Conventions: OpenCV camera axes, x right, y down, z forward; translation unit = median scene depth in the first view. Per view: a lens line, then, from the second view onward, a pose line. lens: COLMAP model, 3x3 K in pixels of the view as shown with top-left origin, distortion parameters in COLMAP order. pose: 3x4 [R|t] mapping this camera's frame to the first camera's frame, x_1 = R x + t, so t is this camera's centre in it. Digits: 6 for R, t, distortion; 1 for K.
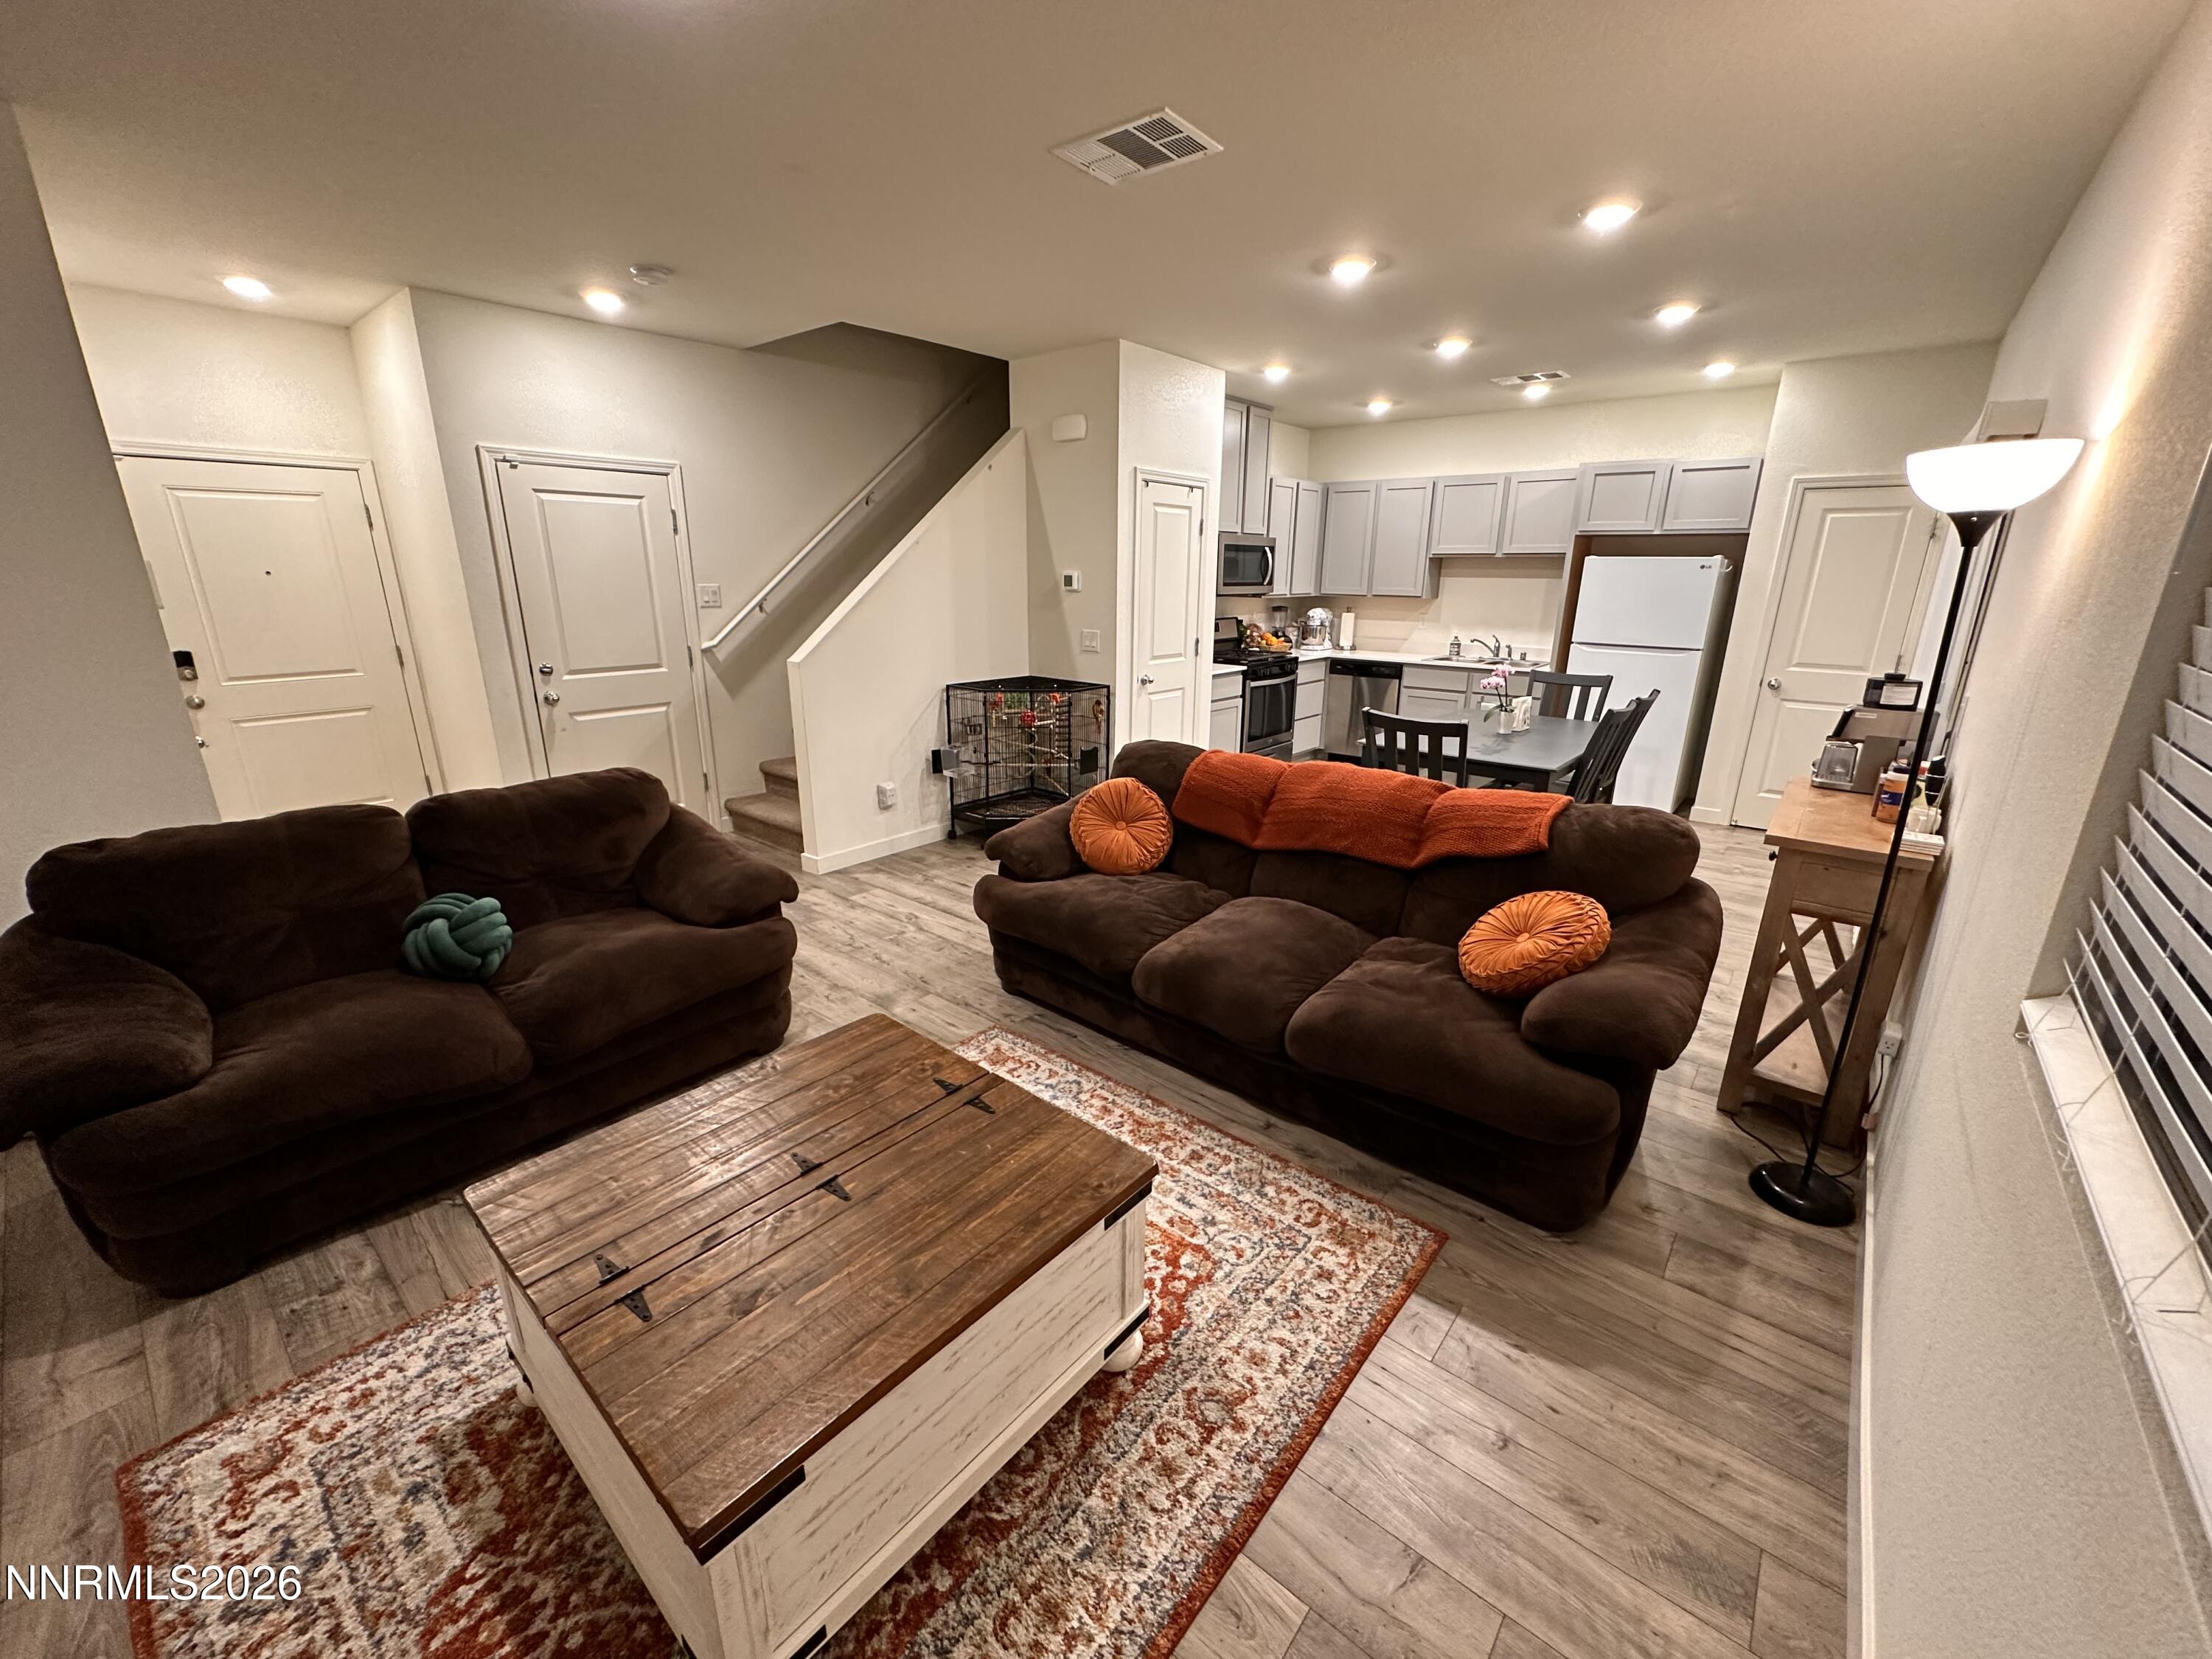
lens RADIAL K [[883.0, 0, 1106.0], [0, 883.0, 829.5], [0, 0, 1]] dist [-0.002739, 0.000312]
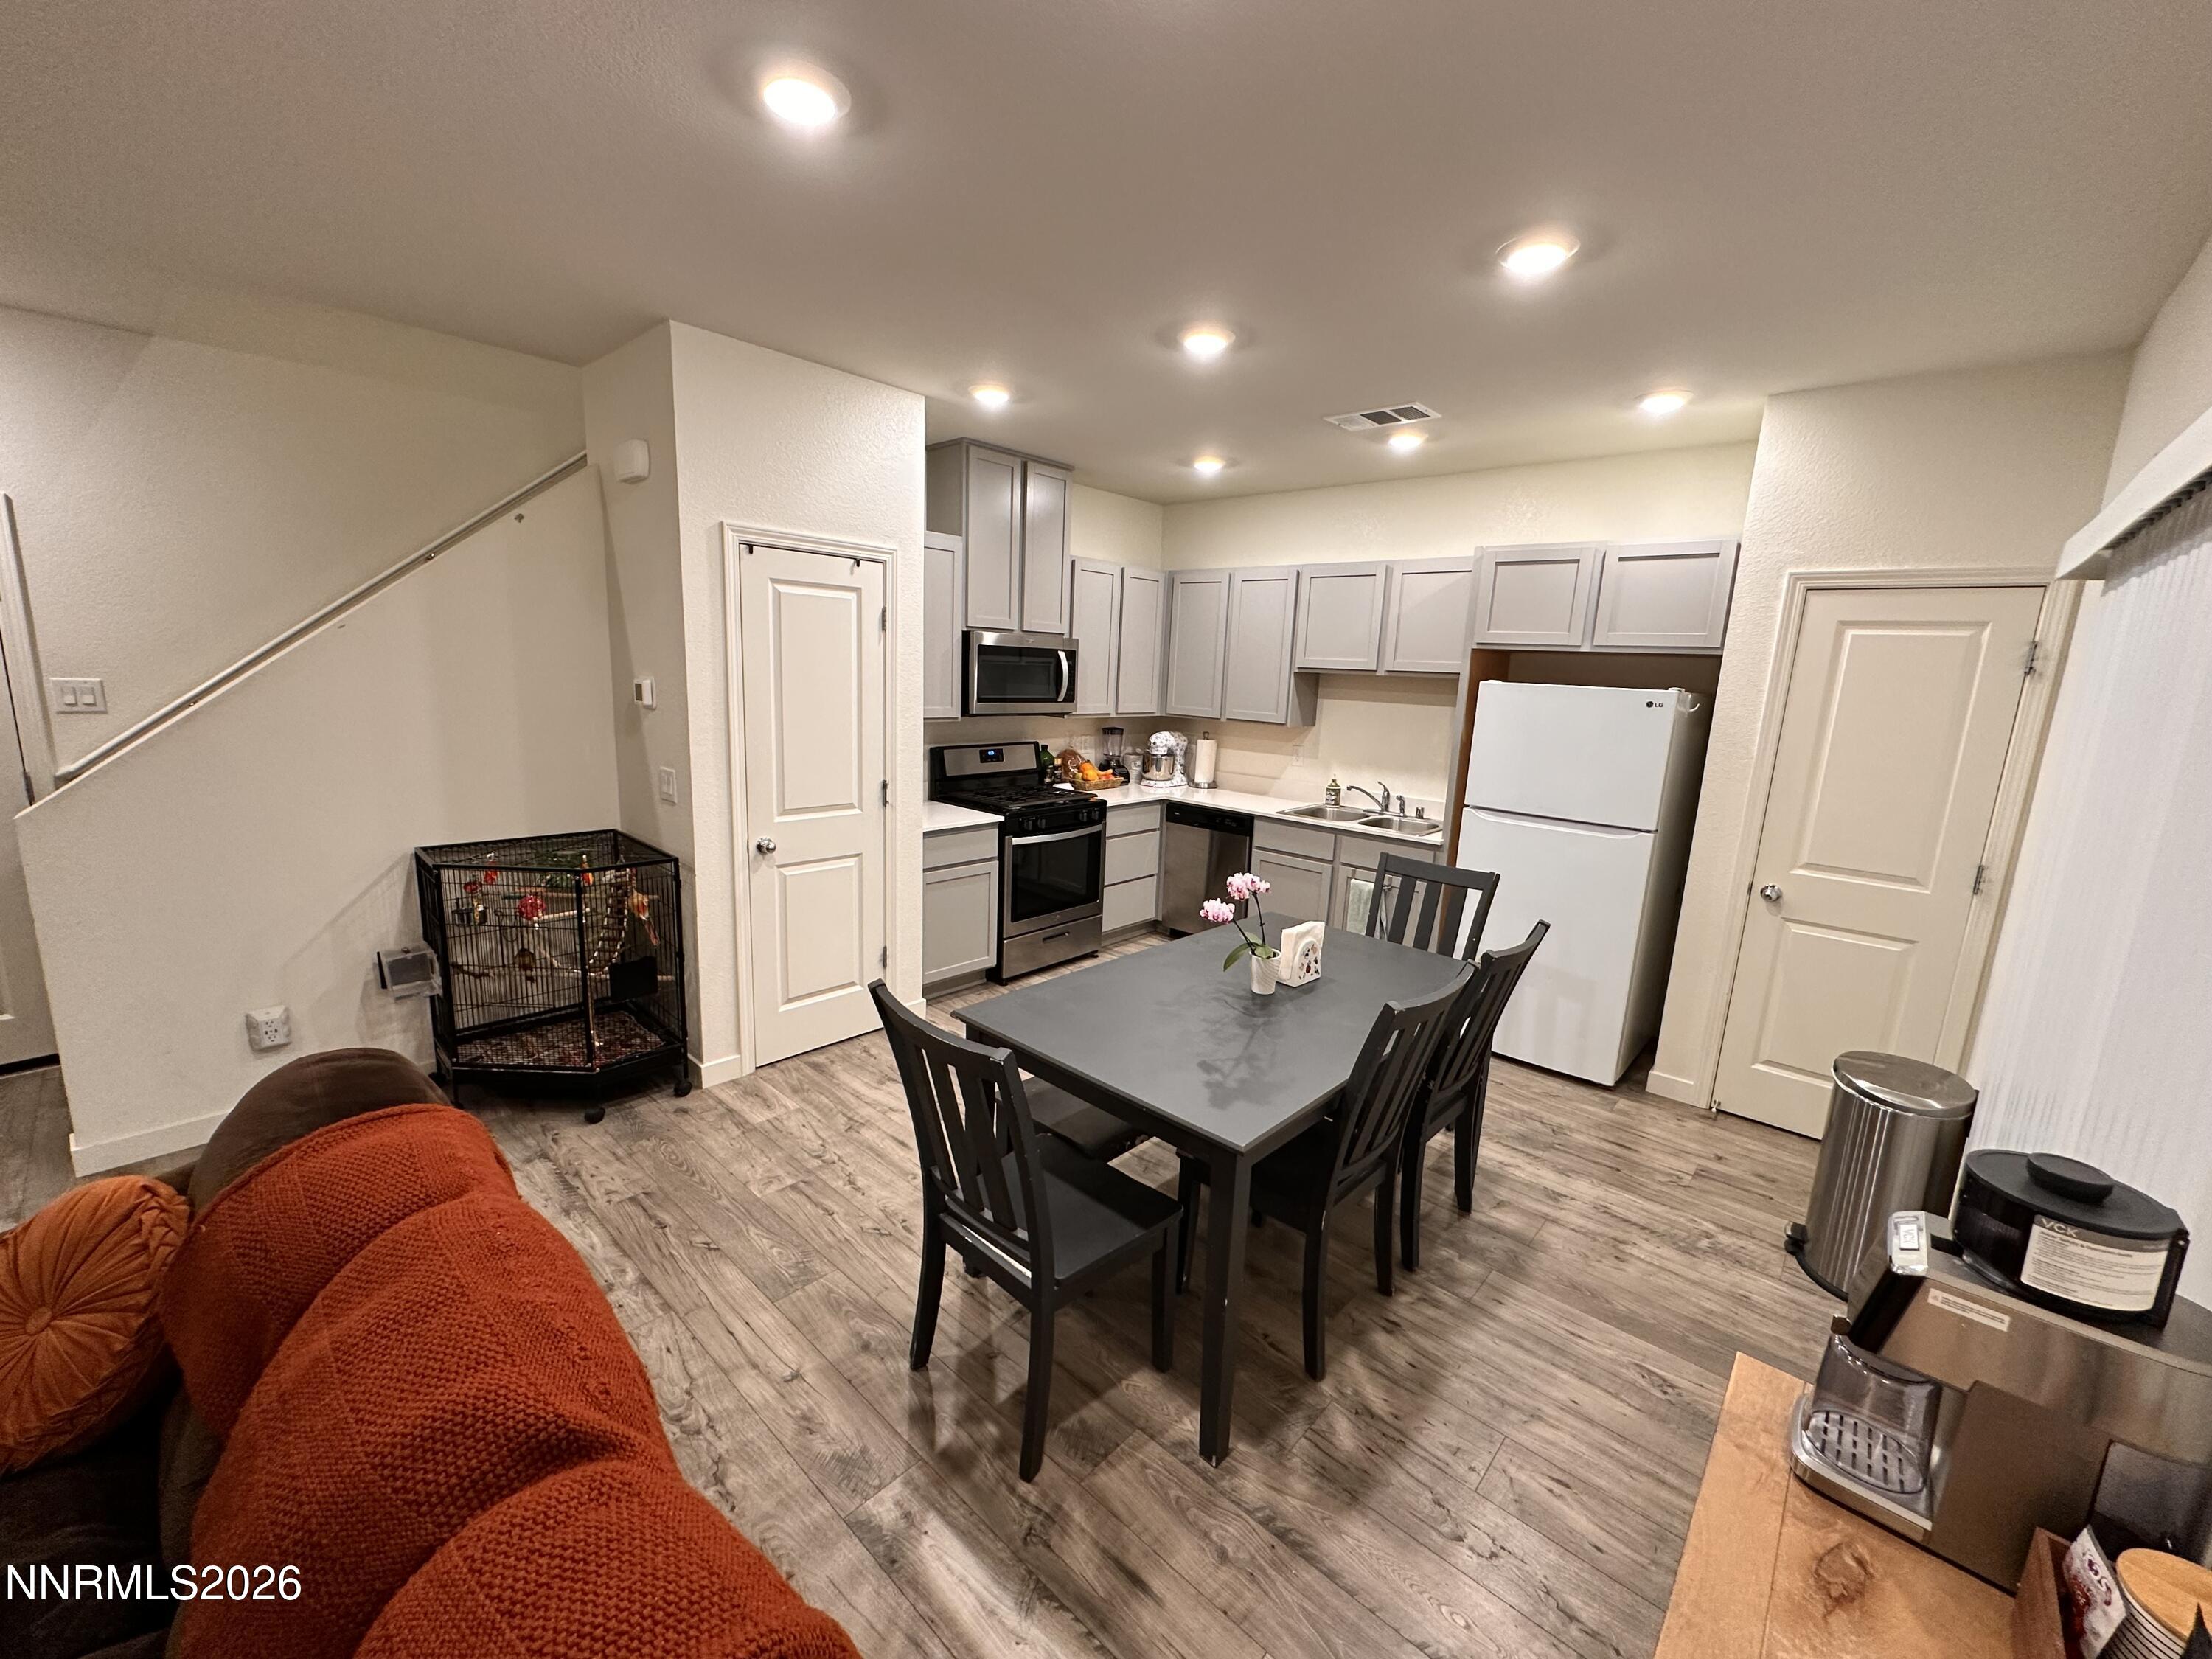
lens RADIAL K [[883.0, 0, 1106.0], [0, 883.0, 829.5], [0, 0, 1]] dist [-0.002739, 0.000312]
pose [[0.998613, 0.040605, -0.033513, 0.300500], [-0.043818, 0.993872, -0.101483, -0.122465], [0.029187, 0.102810, 0.994273, 0.353920]]
